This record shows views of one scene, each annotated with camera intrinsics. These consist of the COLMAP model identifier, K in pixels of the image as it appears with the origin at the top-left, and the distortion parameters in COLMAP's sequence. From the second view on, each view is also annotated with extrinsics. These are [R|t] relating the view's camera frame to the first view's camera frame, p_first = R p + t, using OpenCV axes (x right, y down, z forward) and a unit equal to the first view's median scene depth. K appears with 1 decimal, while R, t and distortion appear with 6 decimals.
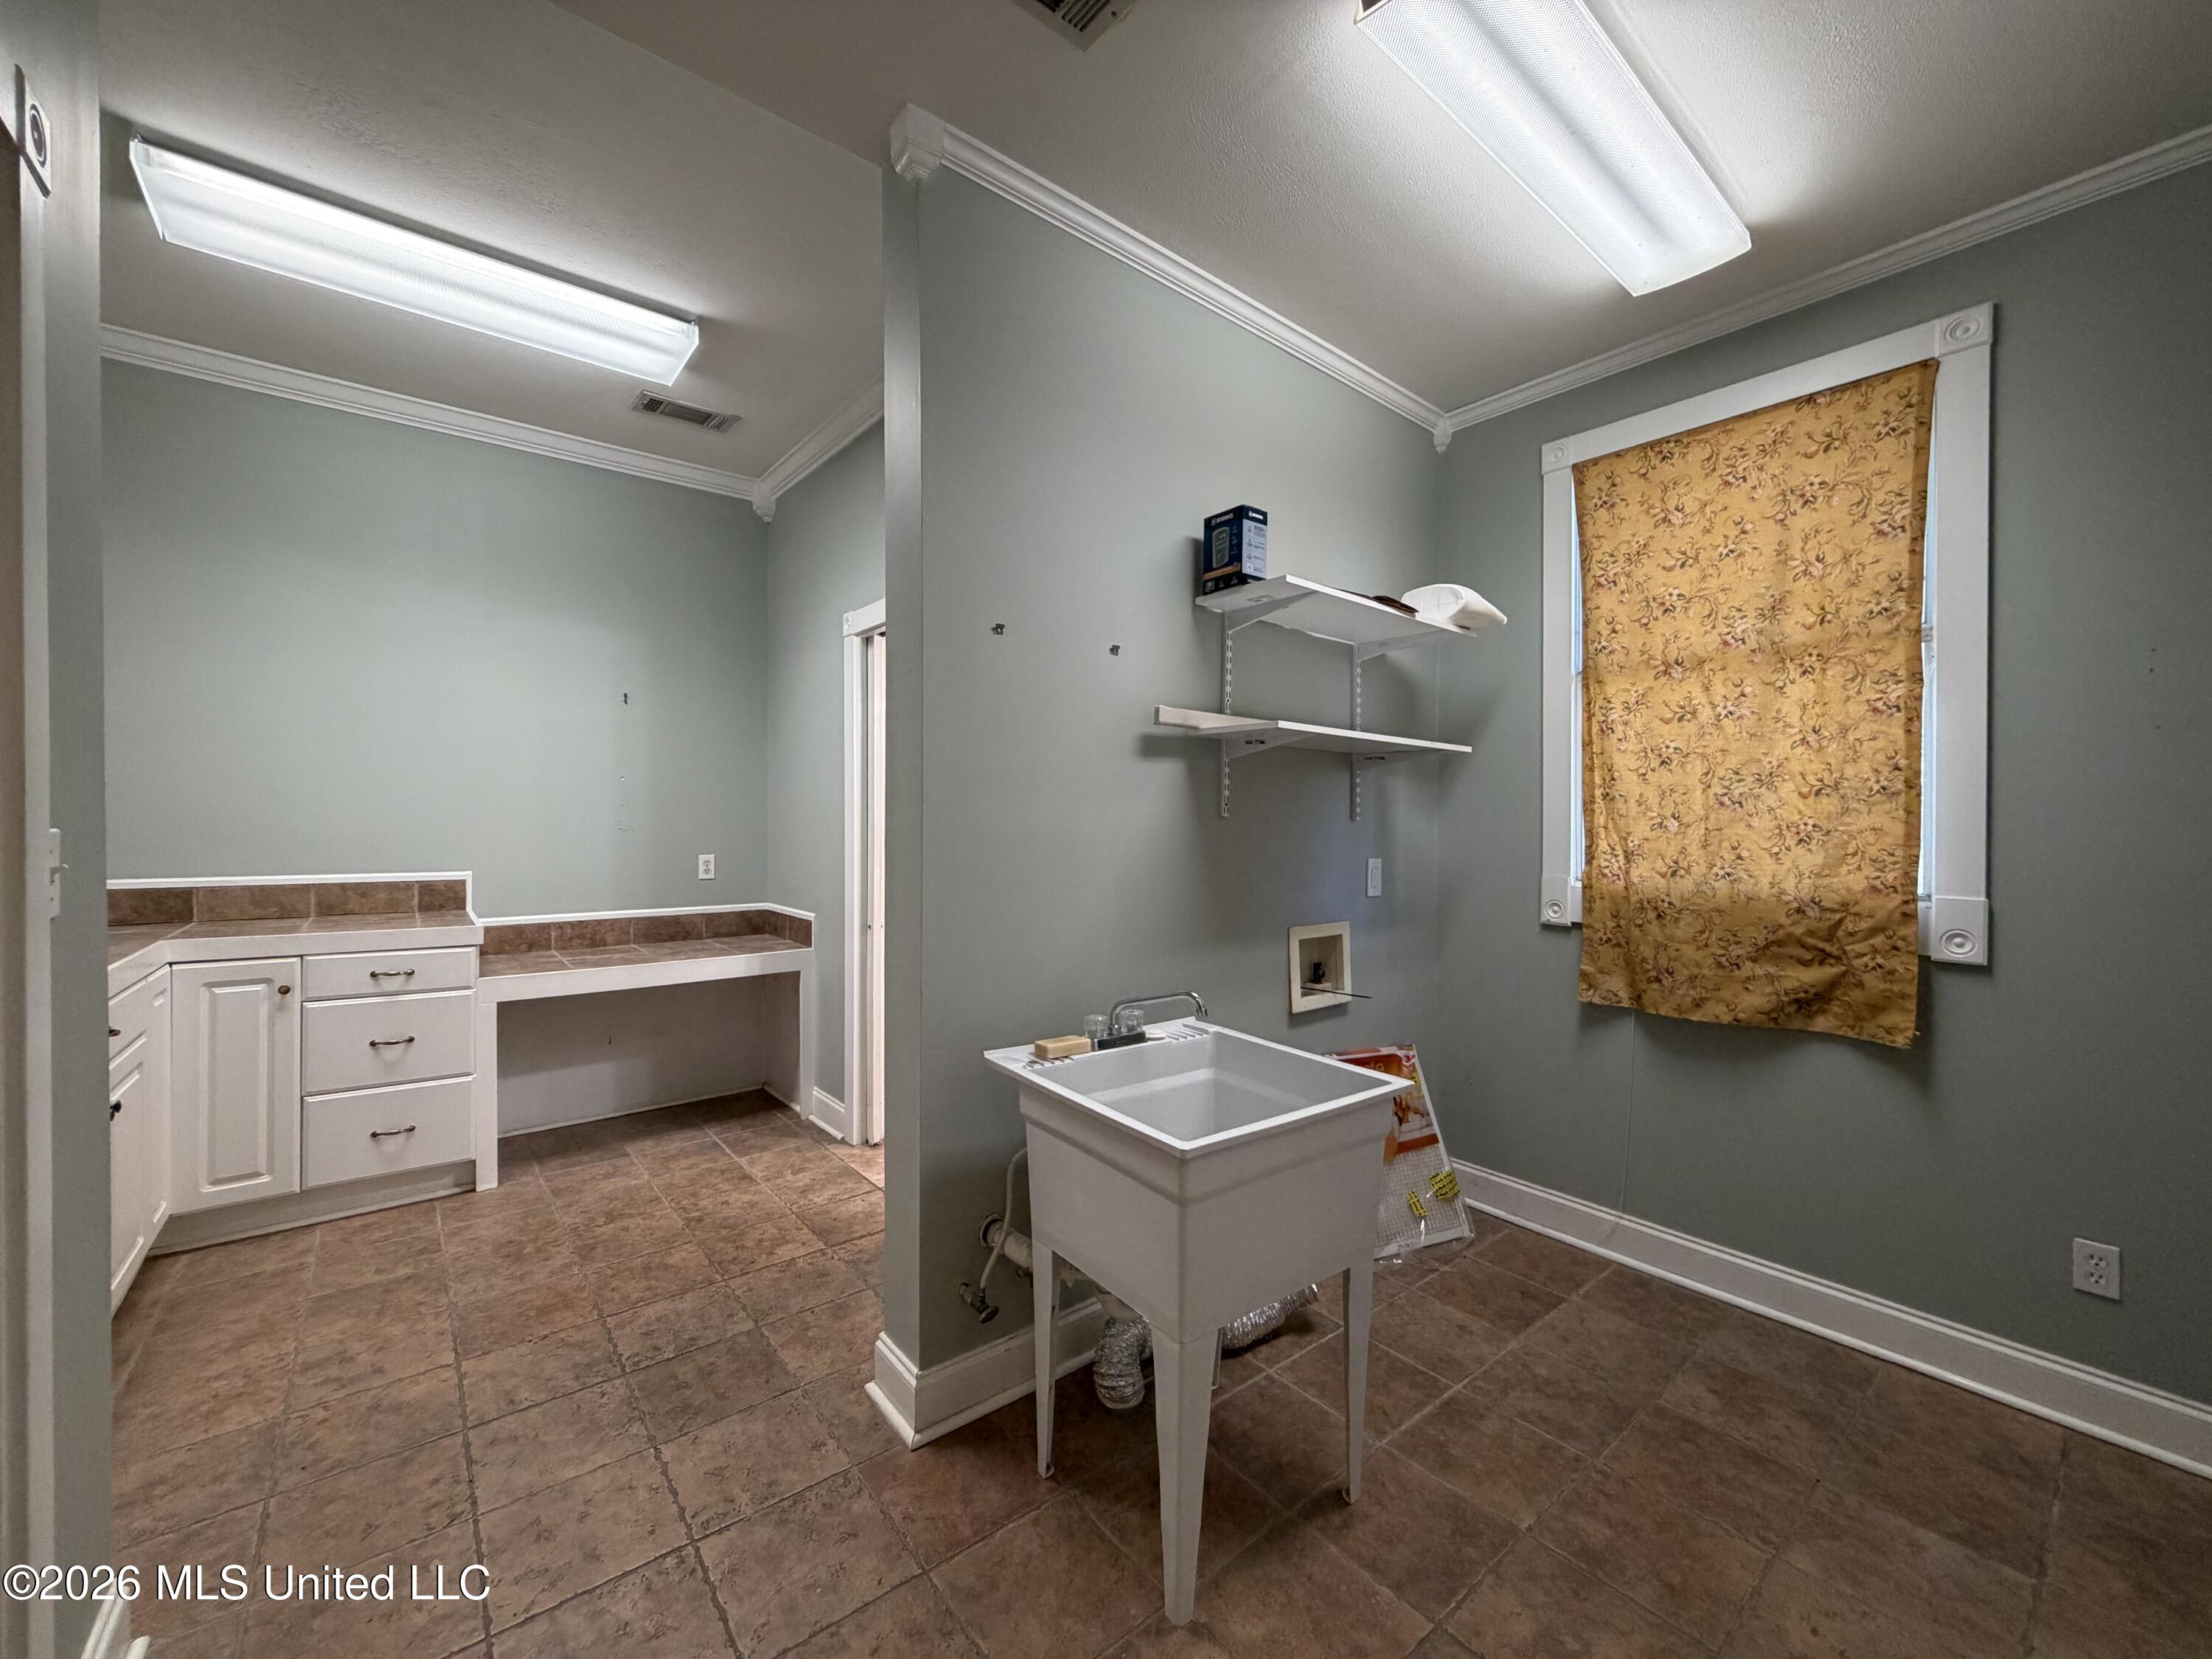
lens RADIAL K [[882.9, 0, 1103.5], [0, 882.9, 837.1], [0, 0, 1]] dist [0.001357, 0.001104]
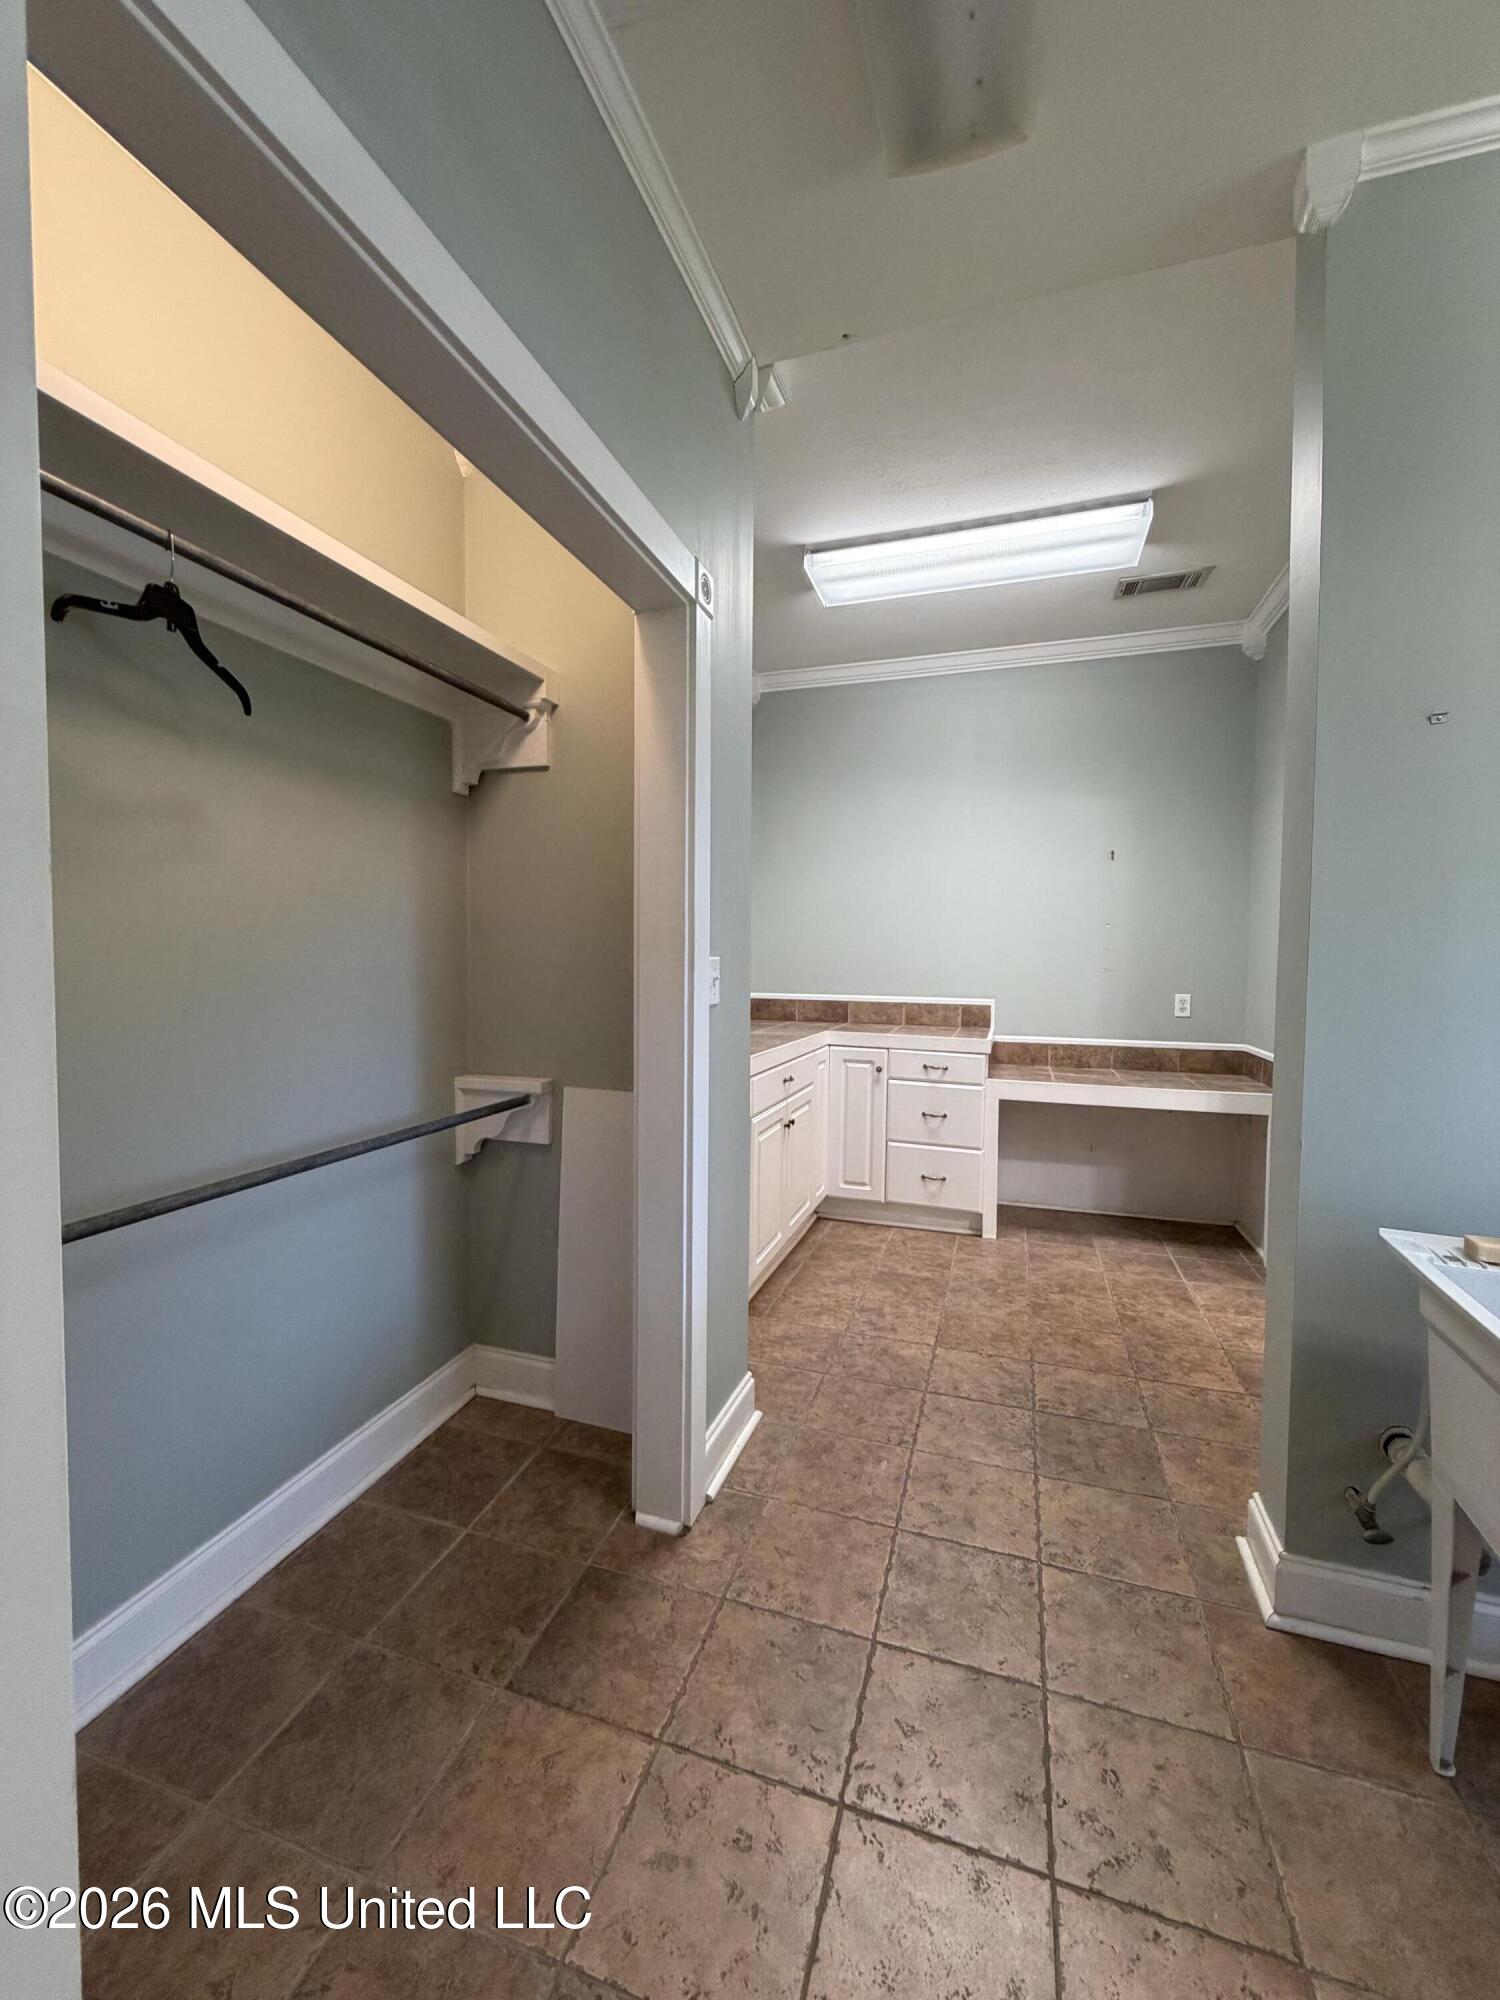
lens RADIAL K [[798.3, 0, 751.7], [0, 798.3, 1001.5], [0, 0, 1]] dist [0.001357, 0.001104]
pose [[0.549147, 0.043761, -0.834579, 0.124564], [-0.022837, 0.999041, 0.037357, 0.008495], [0.835414, -0.001455, 0.549620, 0.058760]]
